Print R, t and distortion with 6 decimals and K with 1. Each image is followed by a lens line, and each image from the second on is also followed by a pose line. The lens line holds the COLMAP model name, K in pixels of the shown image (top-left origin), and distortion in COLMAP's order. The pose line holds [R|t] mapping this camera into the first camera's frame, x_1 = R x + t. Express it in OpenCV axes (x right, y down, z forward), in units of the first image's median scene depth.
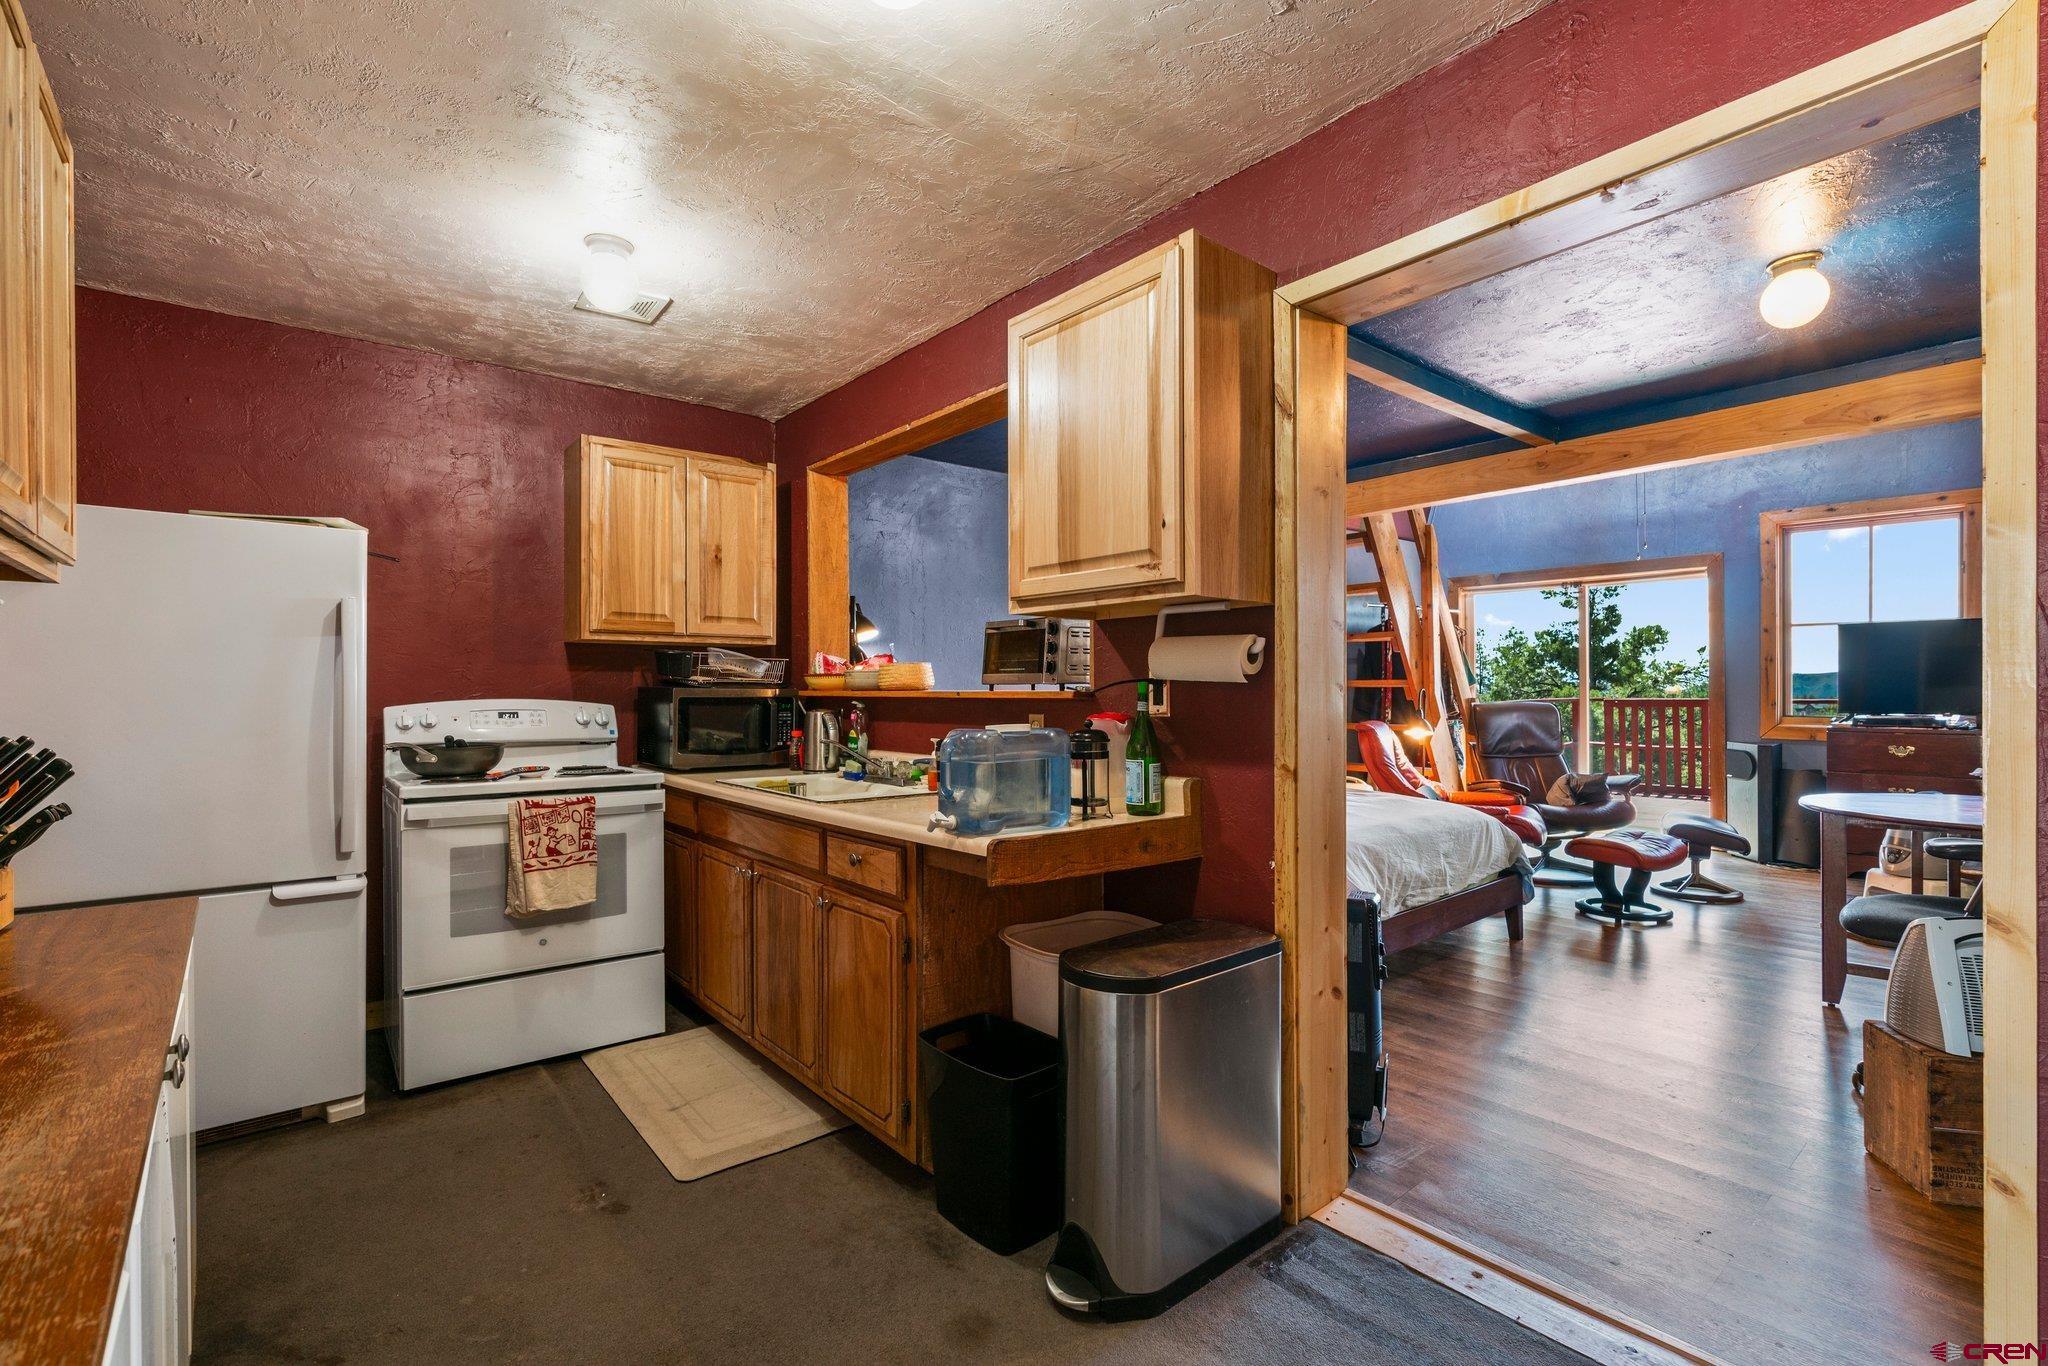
lens RADIAL K [[925.0, 0, 1028.9], [0, 925.0, 691.1], [0, 0, 1]] dist [-0.008687, 0.001539]
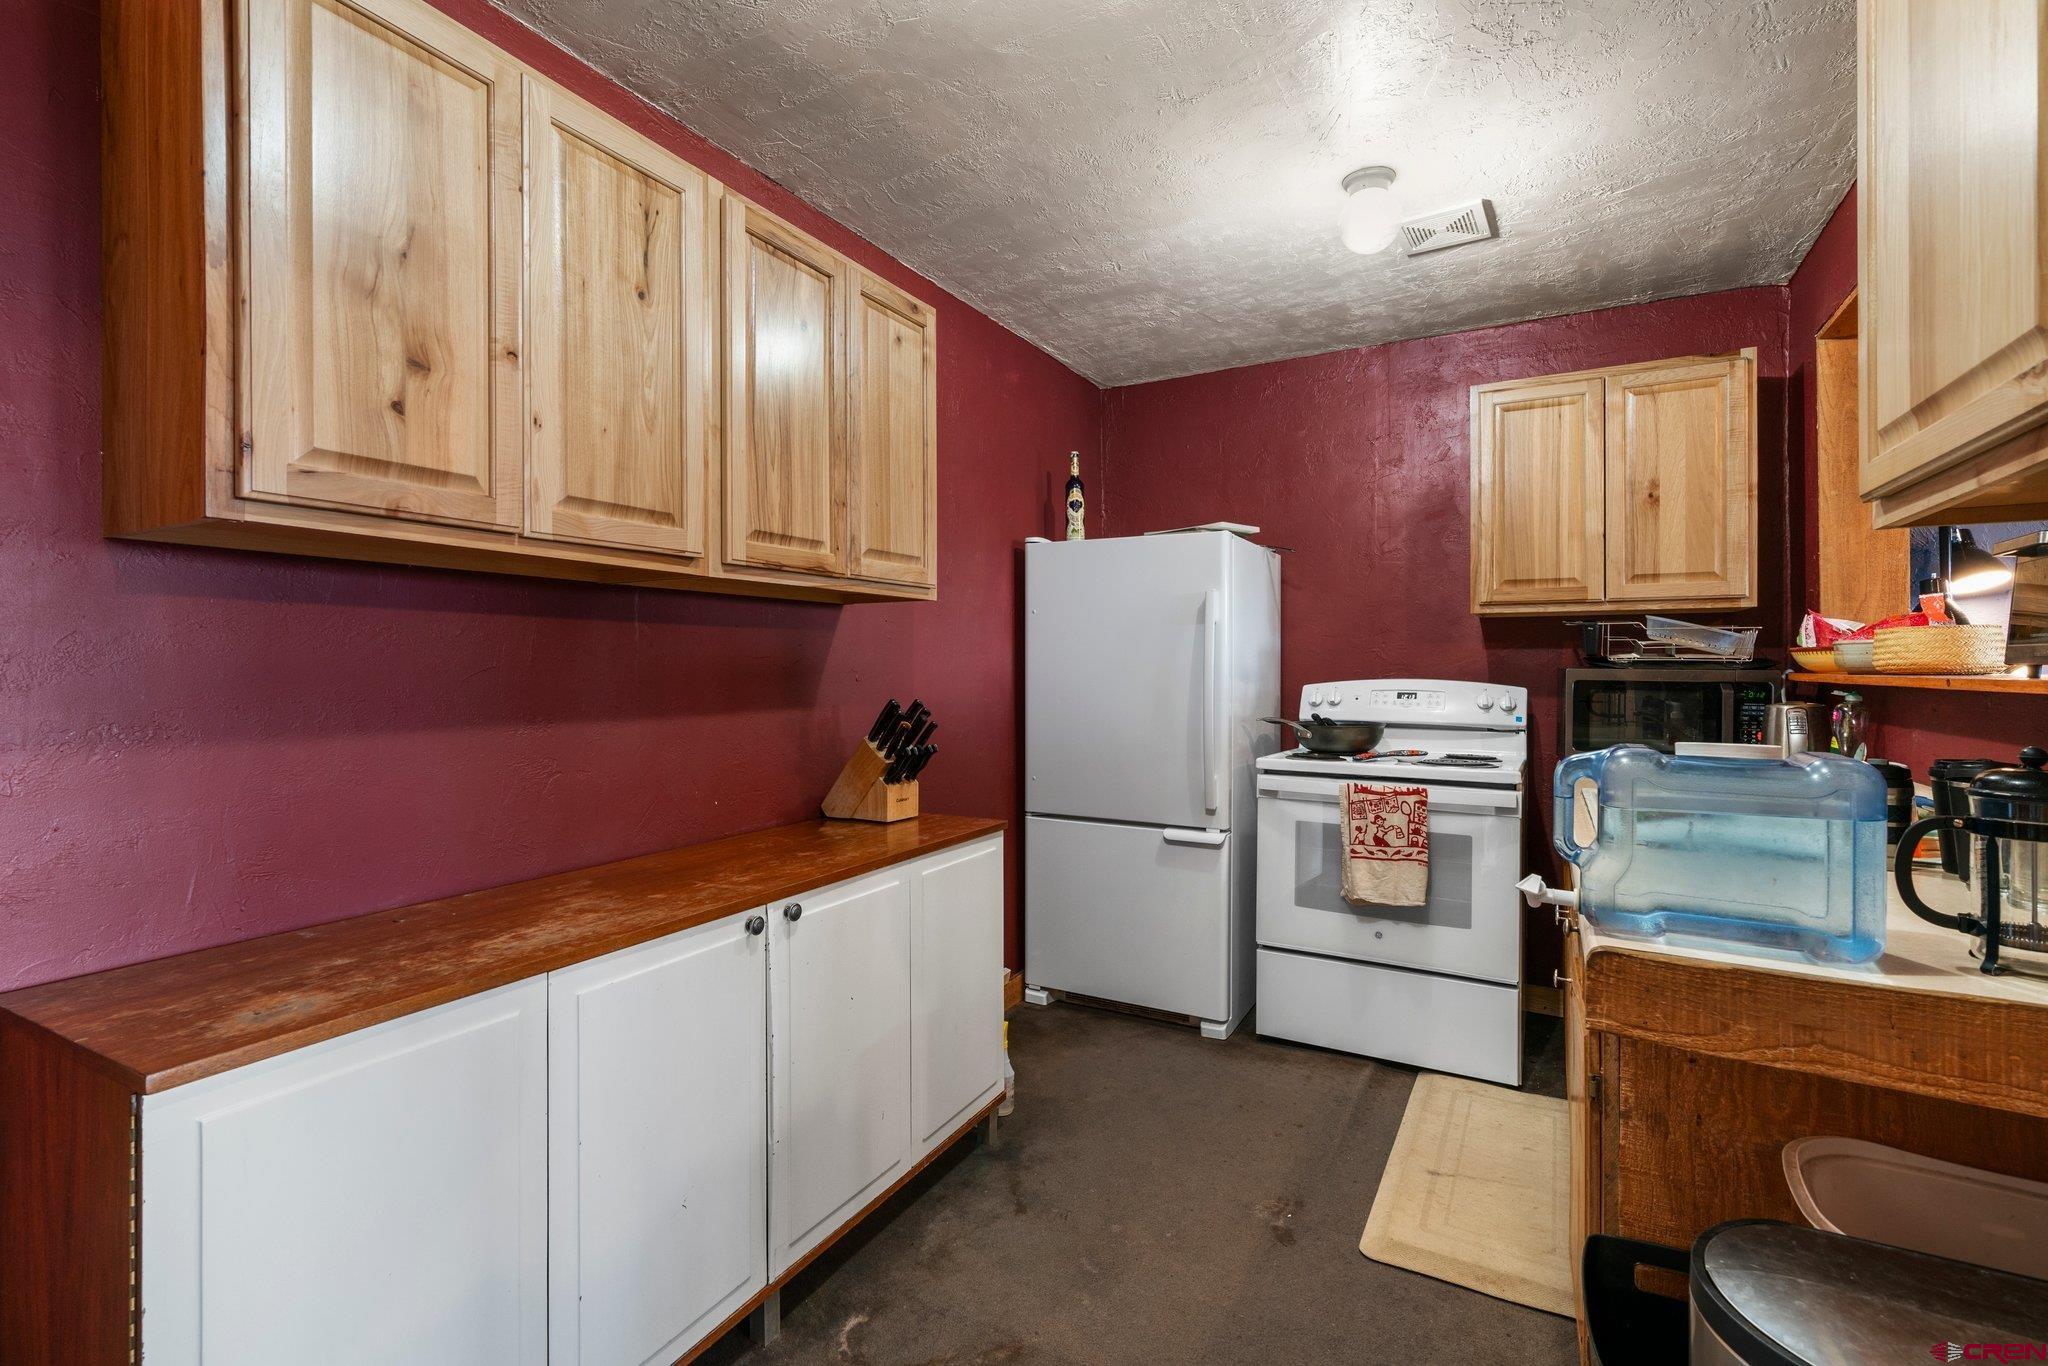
lens RADIAL K [[925.0, 0, 1024.5], [0, 925.0, 667.3], [0, 0, 1]] dist [-0.008687, 0.001539]
pose [[0.357433, 0.001142, -0.933938, 0.227031], [-0.003159, 0.999995, 0.000014, -0.003354], [0.933934, 0.002946, 0.357435, 0.307137]]
